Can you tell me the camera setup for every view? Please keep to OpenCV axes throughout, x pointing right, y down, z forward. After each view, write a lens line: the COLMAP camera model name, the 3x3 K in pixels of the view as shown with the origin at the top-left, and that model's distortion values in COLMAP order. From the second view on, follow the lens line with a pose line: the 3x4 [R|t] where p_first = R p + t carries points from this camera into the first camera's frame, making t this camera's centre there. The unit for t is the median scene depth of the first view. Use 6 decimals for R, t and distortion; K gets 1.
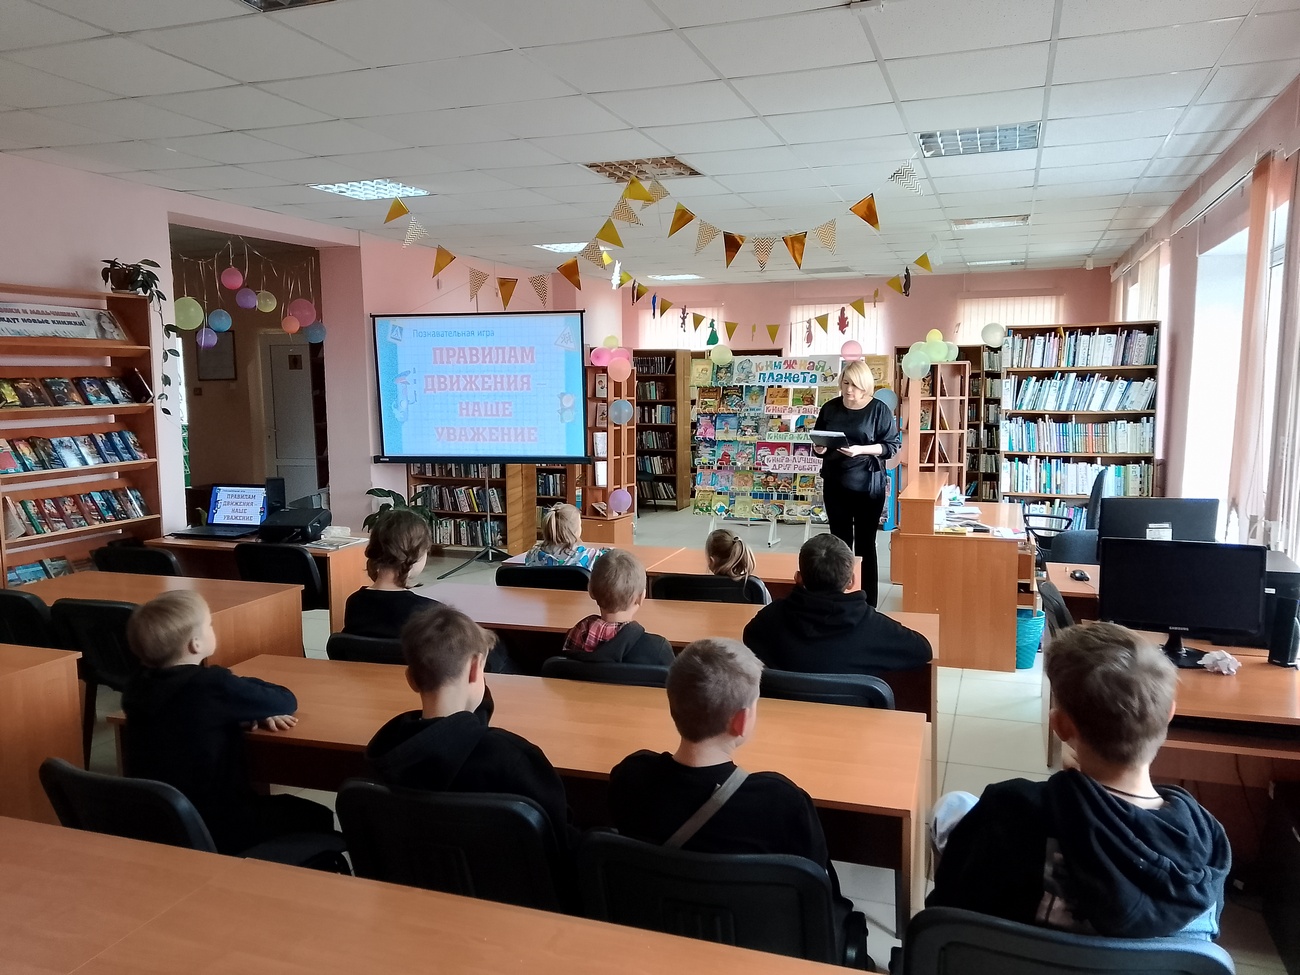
lens RADIAL K [[991.1, 0, 657.0], [0, 991.1, 492.6], [0, 0, 1]] dist [0.075359, -0.079411]
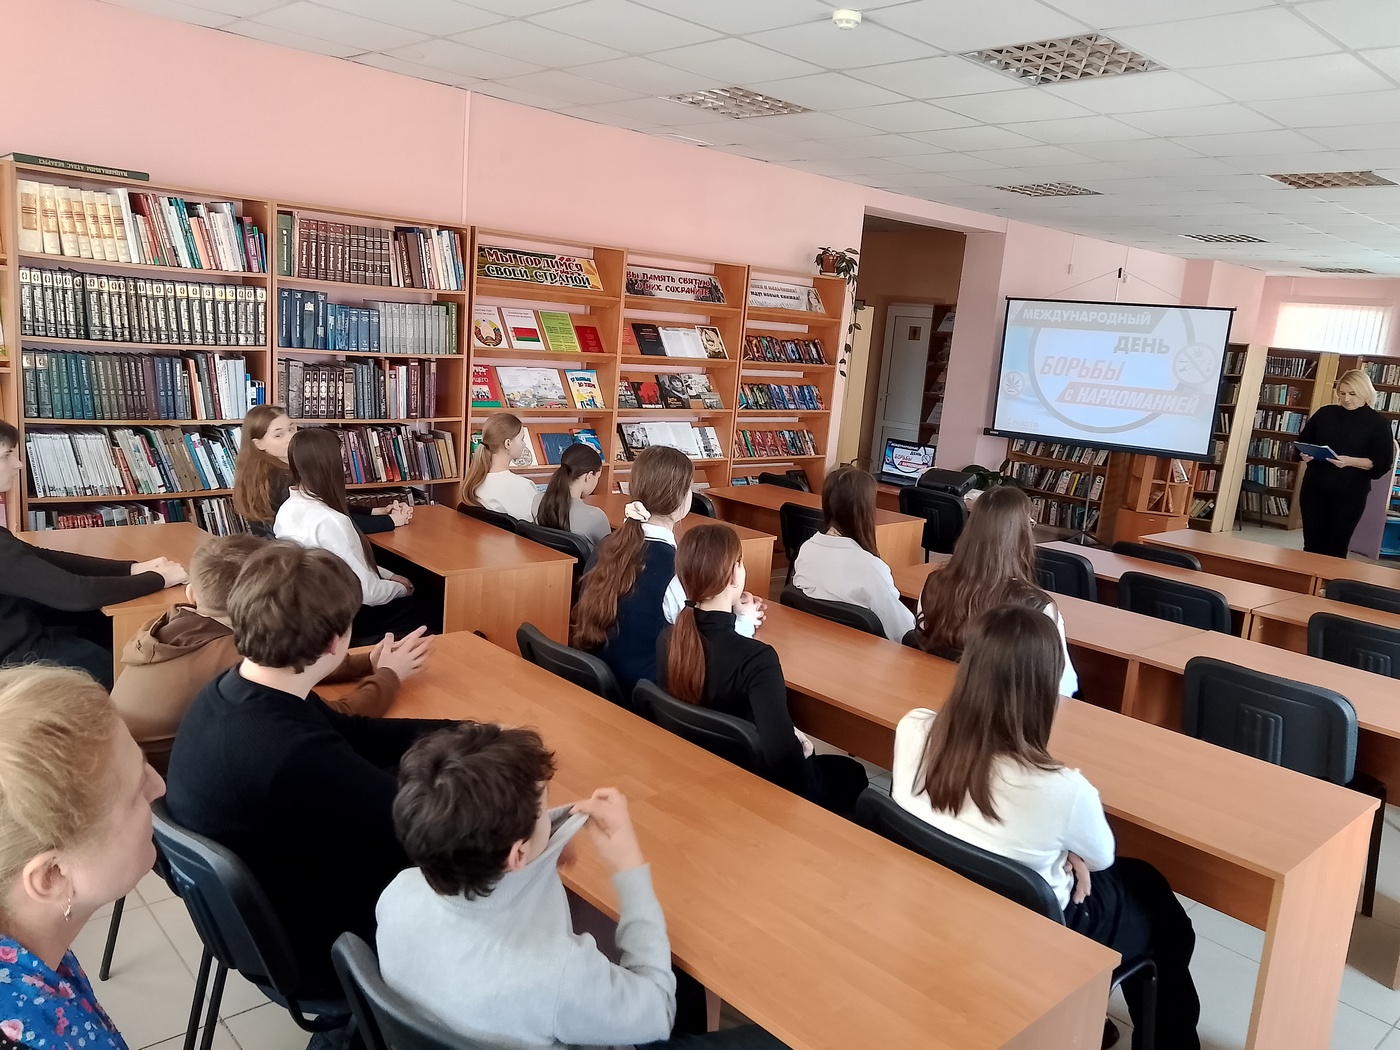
lens RADIAL K [[1067.3, 0, 695.6], [0, 1067.3, 529.3], [0, 0, 1]] dist [0.075359, -0.079411]
pose [[0.879235, 0.168428, -0.445621, -0.020156], [-0.144728, 0.985641, 0.086979, 0.014296], [0.453872, -0.011981, 0.890986, -0.182684]]
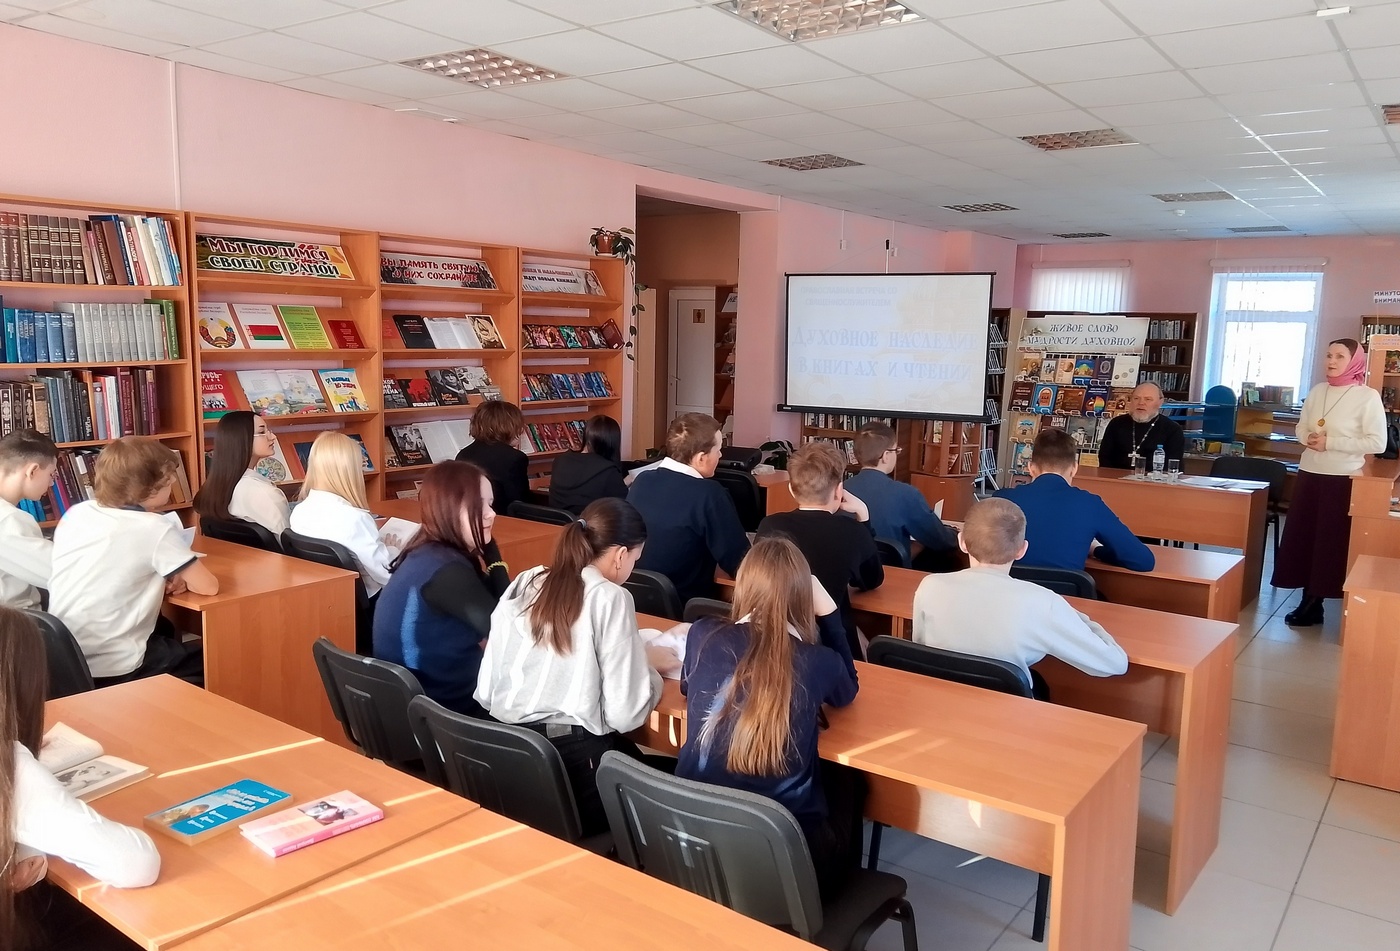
lens RADIAL K [[1070.4, 0, 704.4], [0, 1070.4, 483.6], [0, 0, 1]] dist [0.062604, -0.055463]
pose [[0.958641, 0.071392, -0.275519, -0.033044], [-0.065570, 0.997388, 0.030297, 0.017009], [0.276963, -0.010978, 0.960818, -0.133300]]
